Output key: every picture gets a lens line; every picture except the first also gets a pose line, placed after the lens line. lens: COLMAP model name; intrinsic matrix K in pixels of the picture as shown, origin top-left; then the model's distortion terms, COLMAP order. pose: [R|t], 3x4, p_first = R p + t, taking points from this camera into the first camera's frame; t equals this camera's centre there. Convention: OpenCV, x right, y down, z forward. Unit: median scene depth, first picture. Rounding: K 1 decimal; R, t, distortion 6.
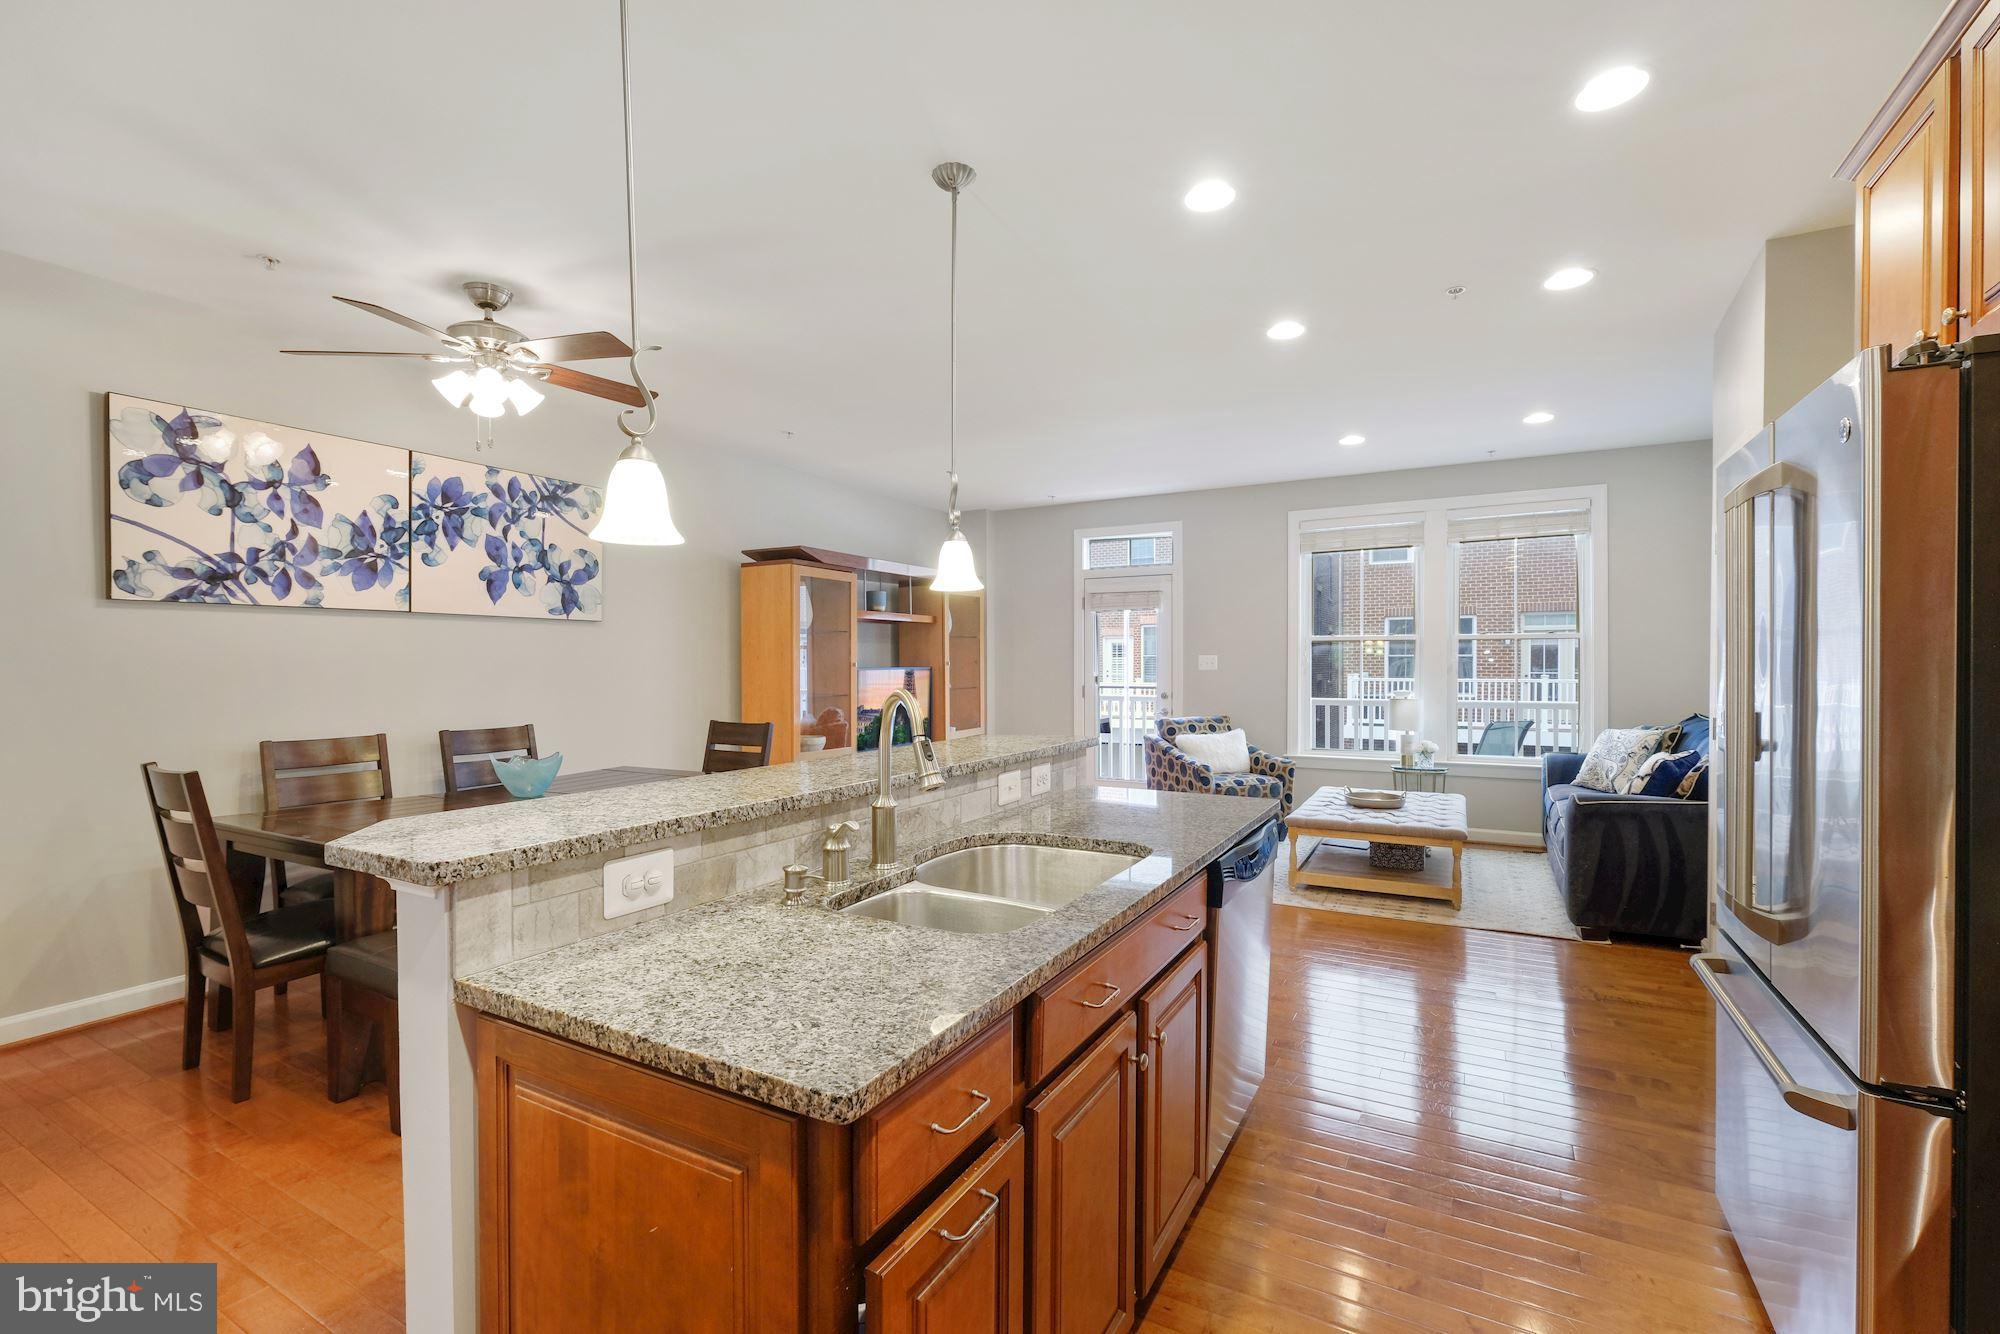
lens RADIAL K [[874.6, 0, 1006.8], [0, 874.6, 666.4], [0, 0, 1]] dist [-0.001051, -0.001348]
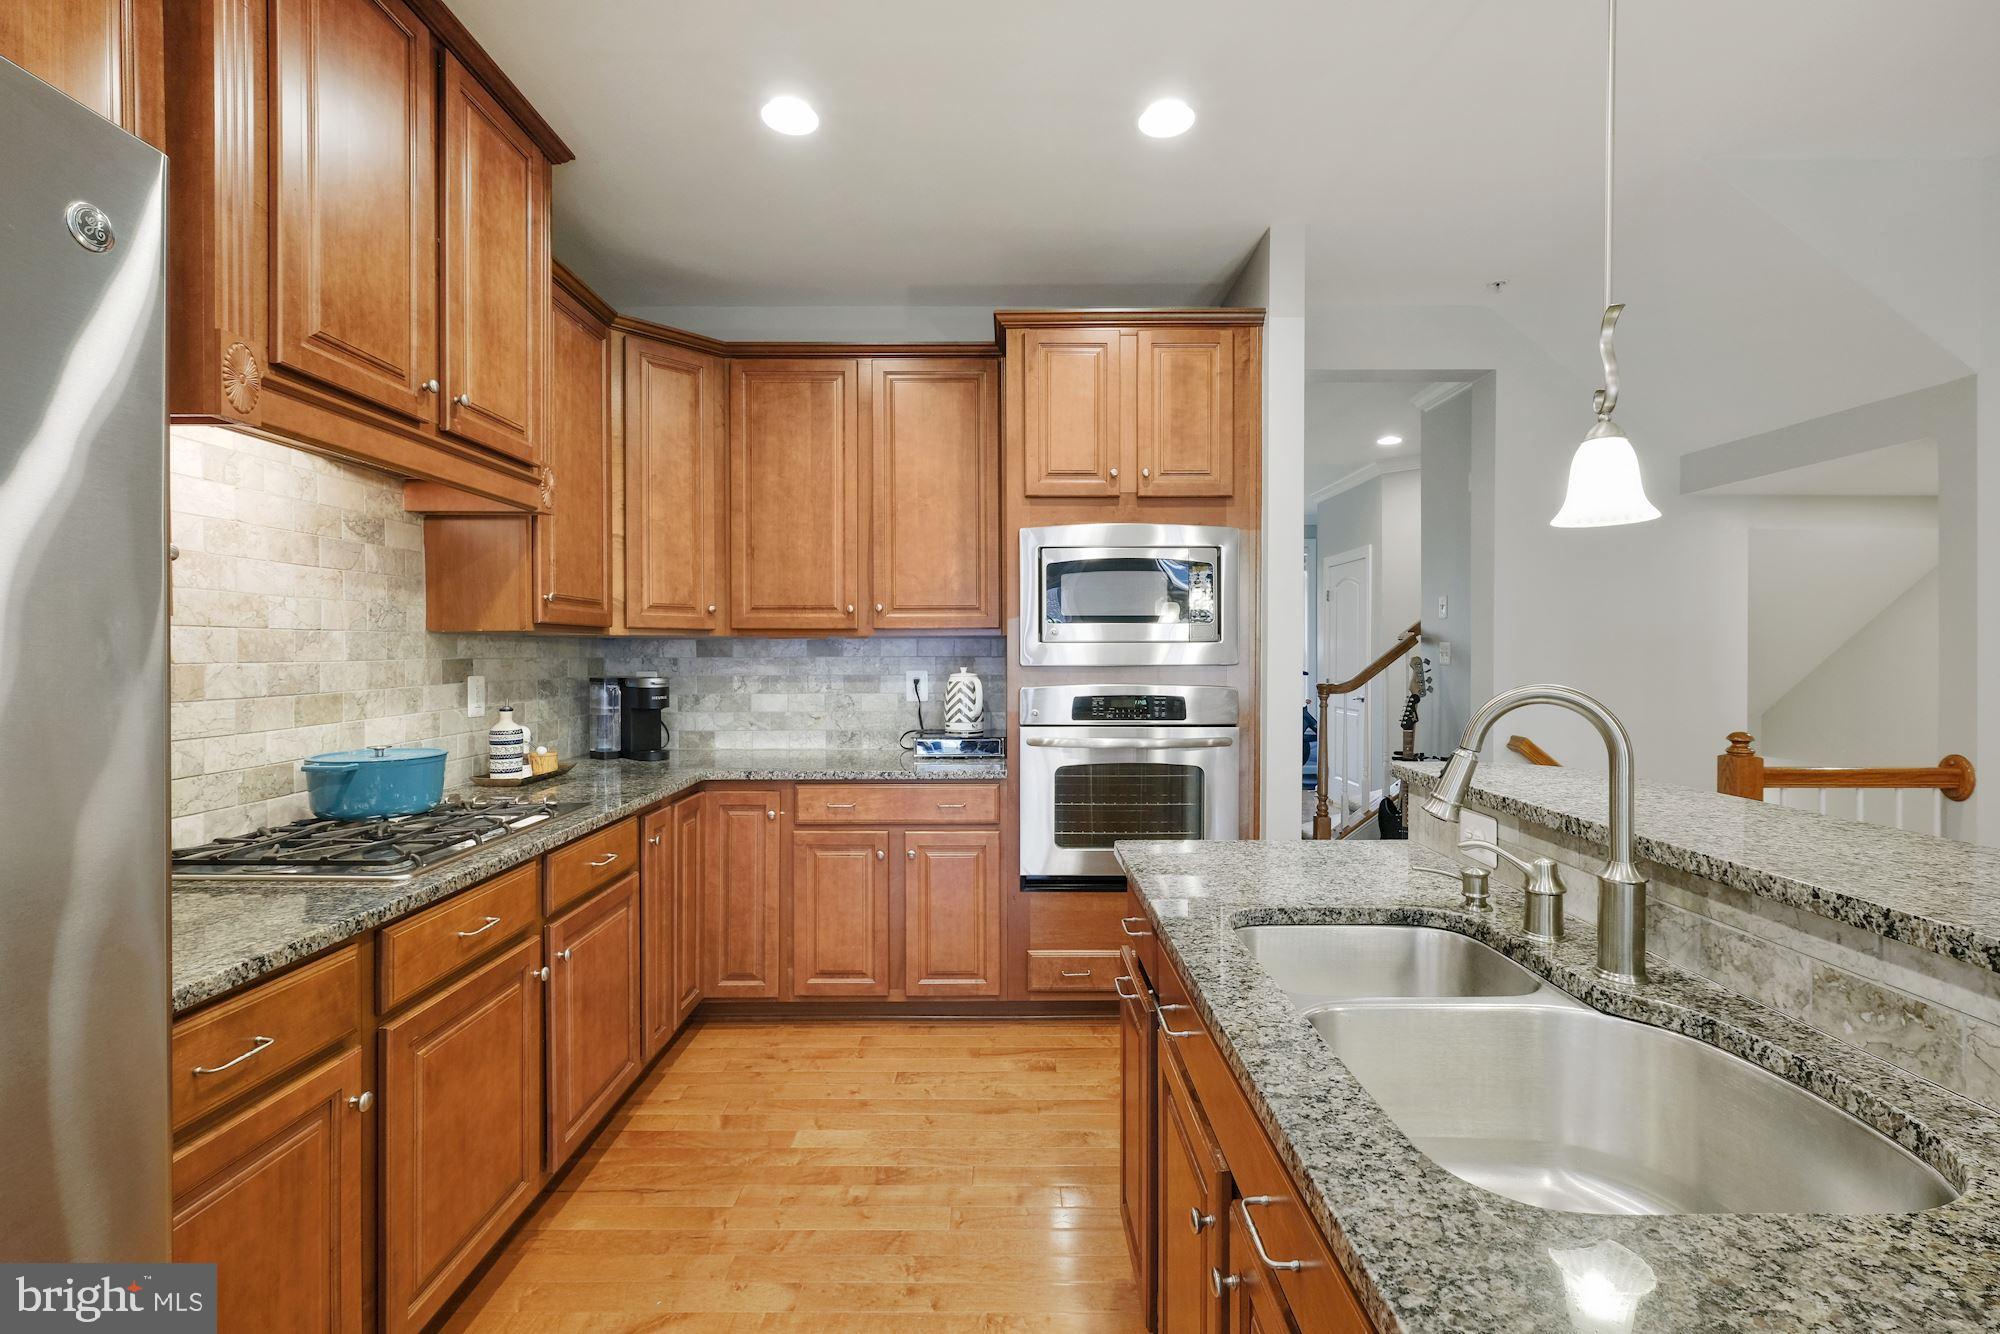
lens RADIAL K [[874.6, 0, 1005.0], [0, 874.6, 662.2], [0, 0, 1]] dist [-0.001051, -0.001348]
pose [[-0.874959, 0.007933, -0.484133, 0.246762], [-0.000717, 0.999843, 0.017679, -0.001834], [0.484197, 0.015816, -0.874816, 0.608033]]
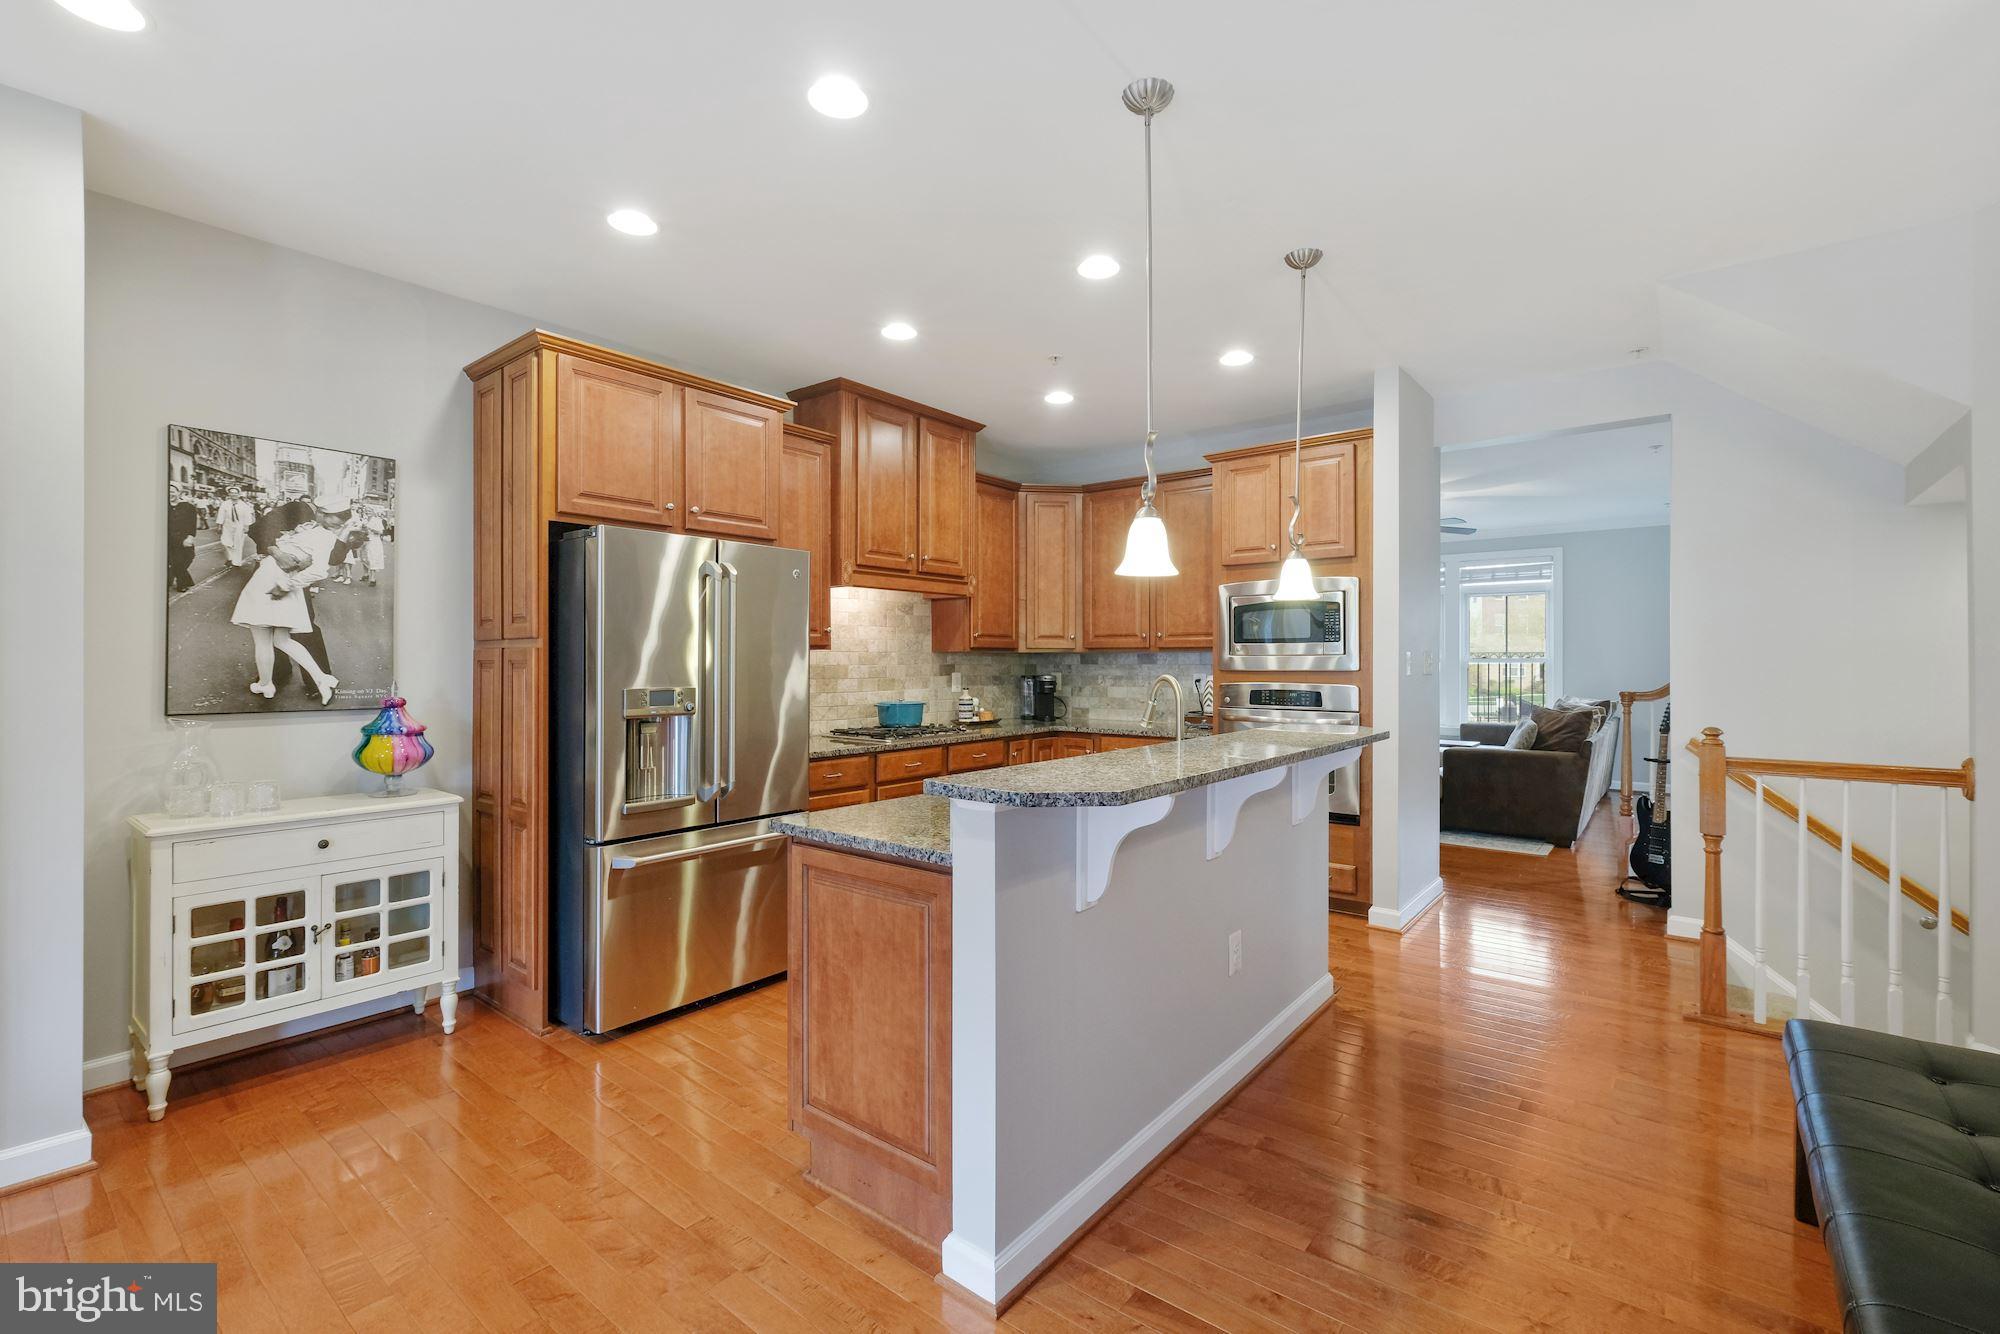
lens RADIAL K [[874.6, 0, 998.1], [0, 874.6, 658.4], [0, 0, 1]] dist [-0.001051, -0.001348]
pose [[-0.984802, 0.001554, 0.173673, -0.041027], [0.002045, 0.999994, 0.002648, -0.005680], [-0.173668, 0.002963, -0.984800, 1.212661]]
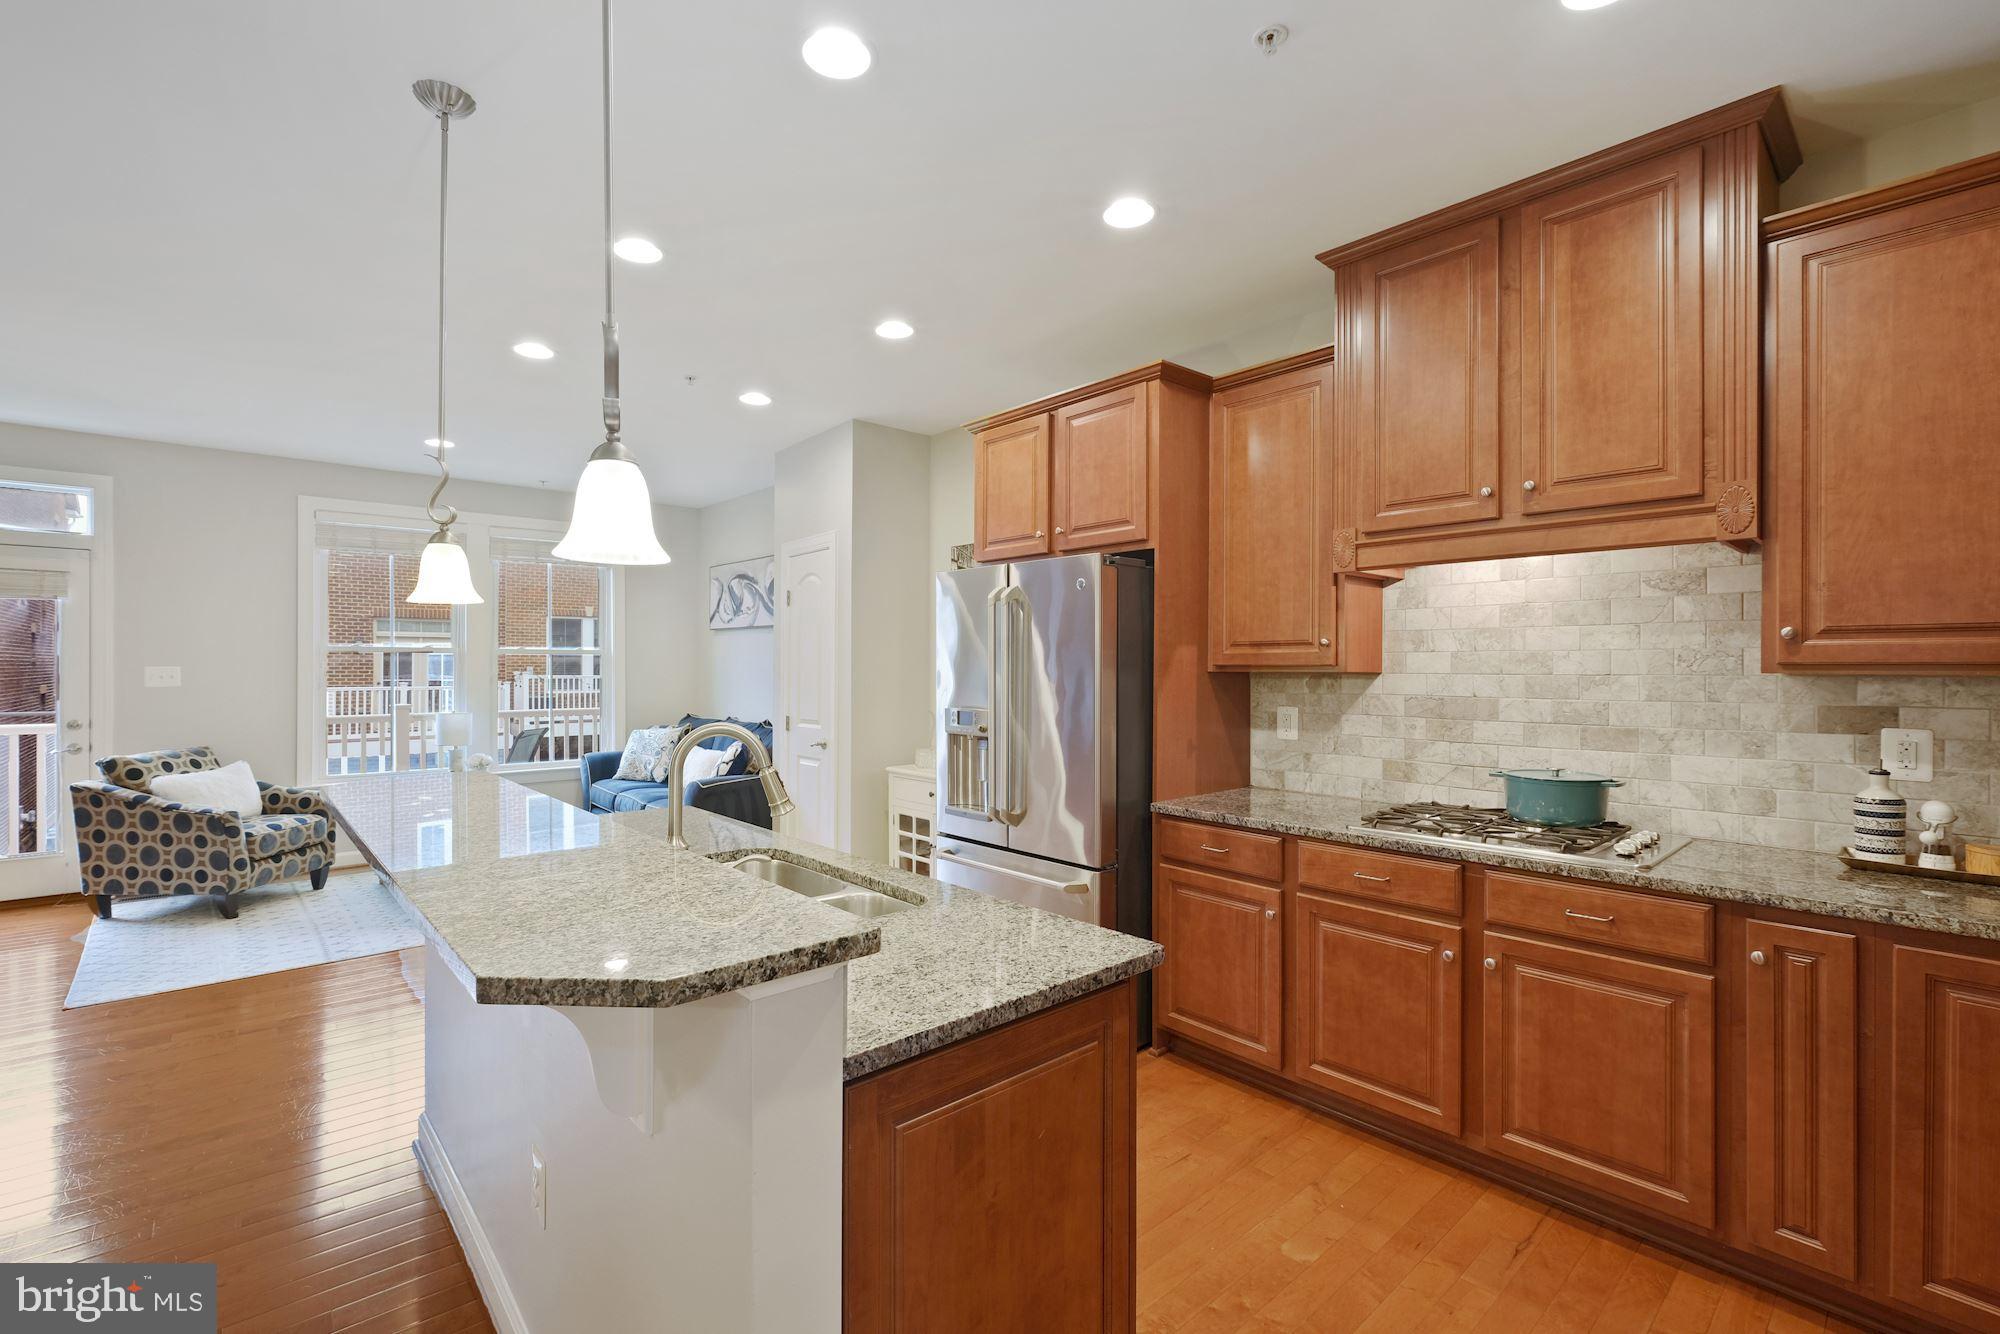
lens RADIAL K [[874.6, 0, 1002.8], [0, 874.6, 671.5], [0, 0, 1]] dist [-0.001051, -0.001348]
pose [[0.327198, -0.001243, 0.944955, -0.426010], [0.001213, 0.999999, 0.000896, -0.015709], [-0.944955, 0.000853, 0.327199, 0.156571]]
